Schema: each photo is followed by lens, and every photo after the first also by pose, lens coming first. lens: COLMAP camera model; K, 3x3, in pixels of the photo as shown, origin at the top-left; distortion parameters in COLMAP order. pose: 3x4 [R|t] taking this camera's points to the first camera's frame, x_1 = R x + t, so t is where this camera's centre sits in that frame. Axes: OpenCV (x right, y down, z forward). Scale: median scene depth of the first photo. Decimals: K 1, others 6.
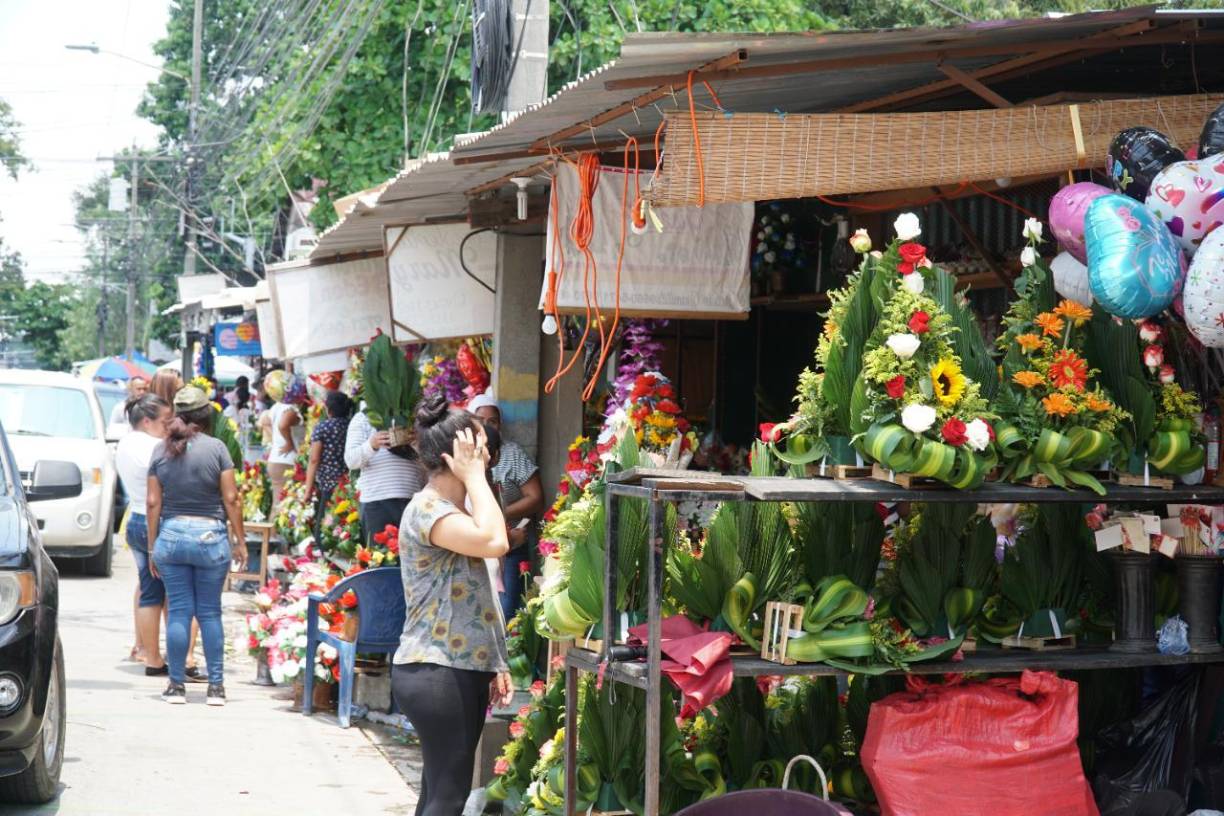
lens RADIAL K [[2309.5, 0, 612.0], [0, 2309.5, 408.0], [0, 0, 1]] dist [-0.204266, -0.316343]
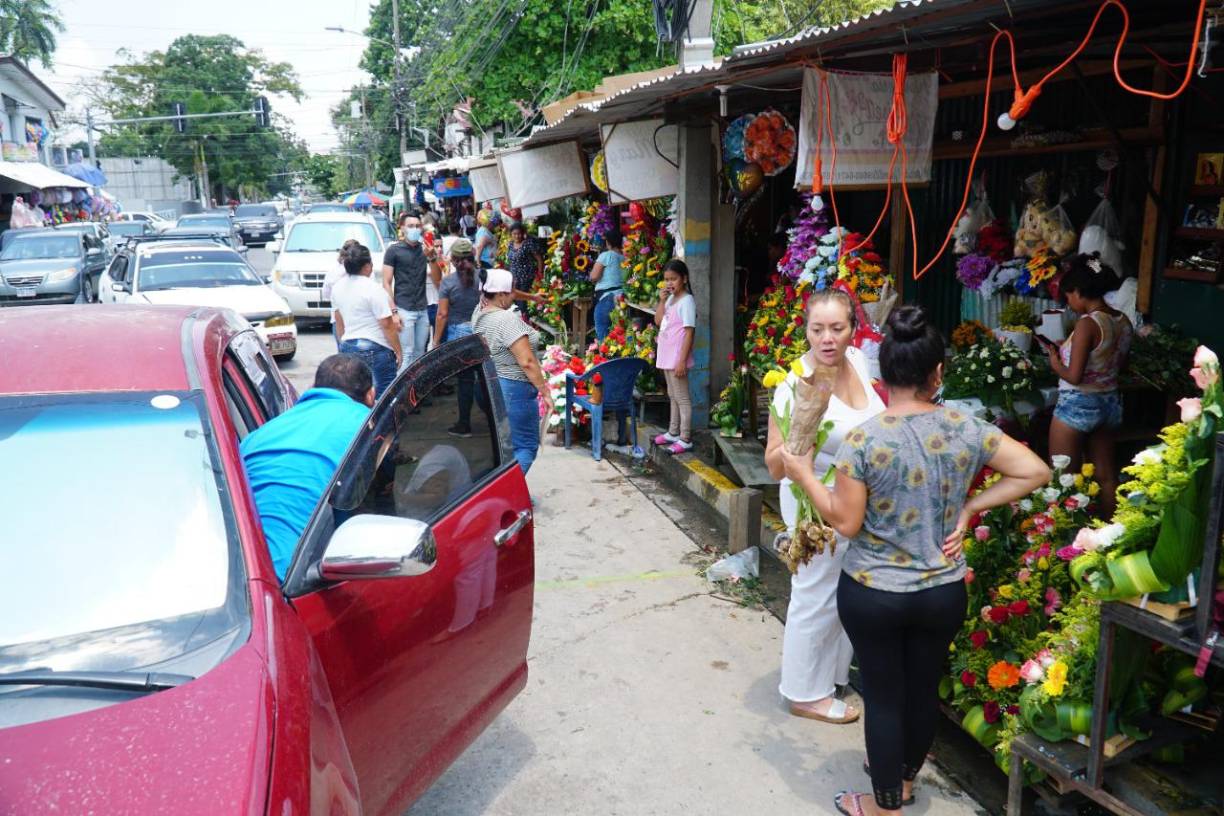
lens RADIAL K [[1007.2, 0, 612.1], [0, 1007.2, 426.3], [0, 0, 1]] dist [0.003422, -0.005202]
pose [[0.998660, -0.047786, 0.019880, -0.217324], [0.042278, 0.974754, 0.219240, -0.059534], [-0.029854, -0.218106, 0.975468, 0.613396]]
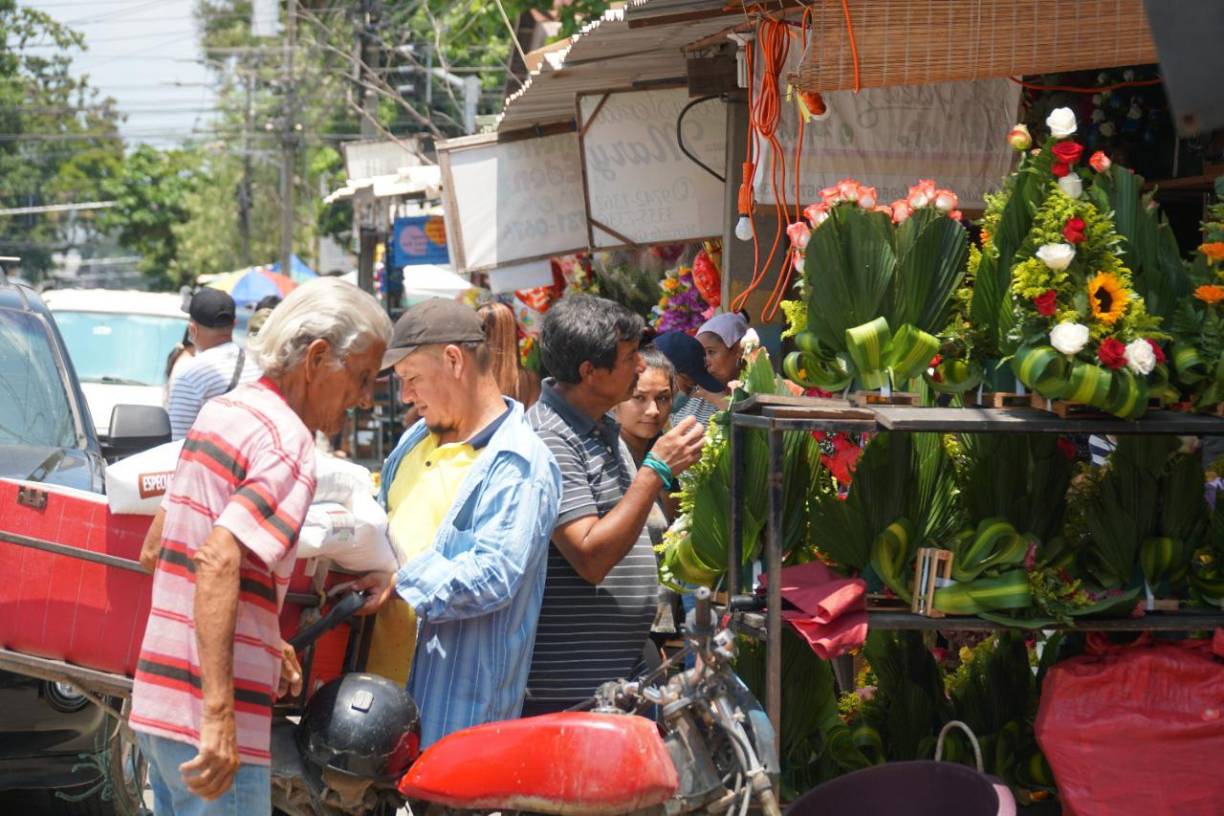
lens RADIAL K [[3878.3, 0, 612.0], [0, 3878.3, 408.0], [0, 0, 1]] dist [-0.651201, 2.047064]
pose [[0.991990, -0.003965, -0.126253, 0.133138], [0.005955, 0.999864, 0.015387, 0.006913], [0.126175, -0.016016, 0.991879, -0.459304]]
